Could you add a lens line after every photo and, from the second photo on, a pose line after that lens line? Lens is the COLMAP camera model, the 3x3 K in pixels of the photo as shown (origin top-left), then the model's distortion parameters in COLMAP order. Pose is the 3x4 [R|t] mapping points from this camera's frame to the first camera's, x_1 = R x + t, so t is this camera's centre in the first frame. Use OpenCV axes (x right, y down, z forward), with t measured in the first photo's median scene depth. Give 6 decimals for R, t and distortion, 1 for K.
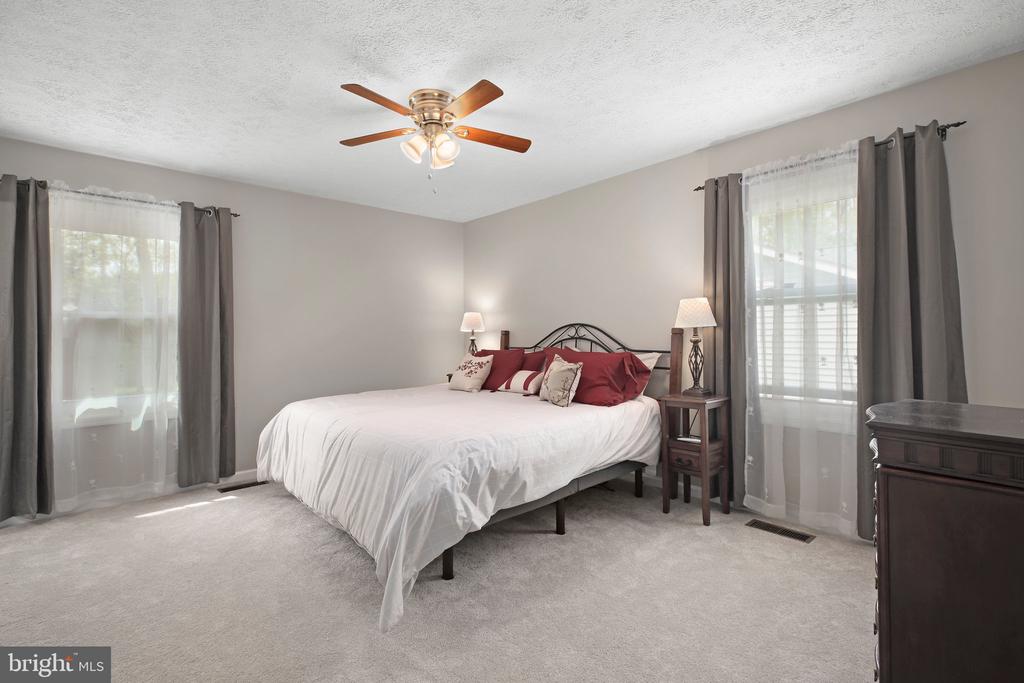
lens RADIAL K [[462.1, 0, 512.0], [0, 462.1, 341.5], [0, 0, 1]] dist [-0.000920, 0.000061]
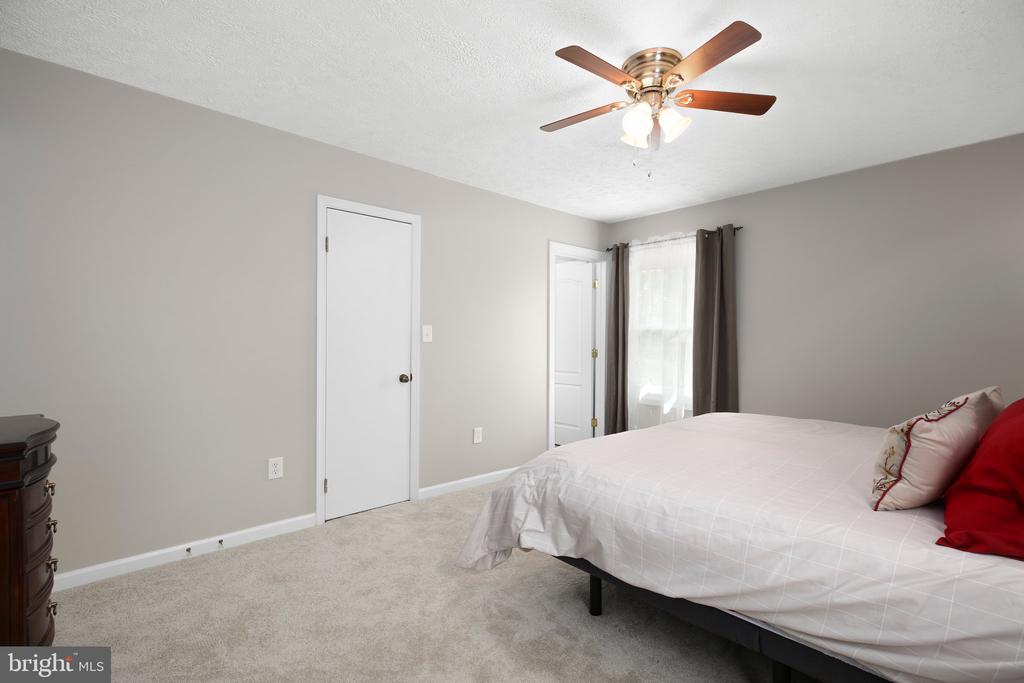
lens RADIAL K [[462.1, 0, 512.0], [0, 462.1, 341.5], [0, 0, 1]] dist [-0.000920, 0.000061]
pose [[0.029581, 0.018316, -0.999395, 0.524705], [-0.017325, 0.999691, 0.017809, -0.031819], [0.999412, 0.016788, 0.029889, 0.539145]]
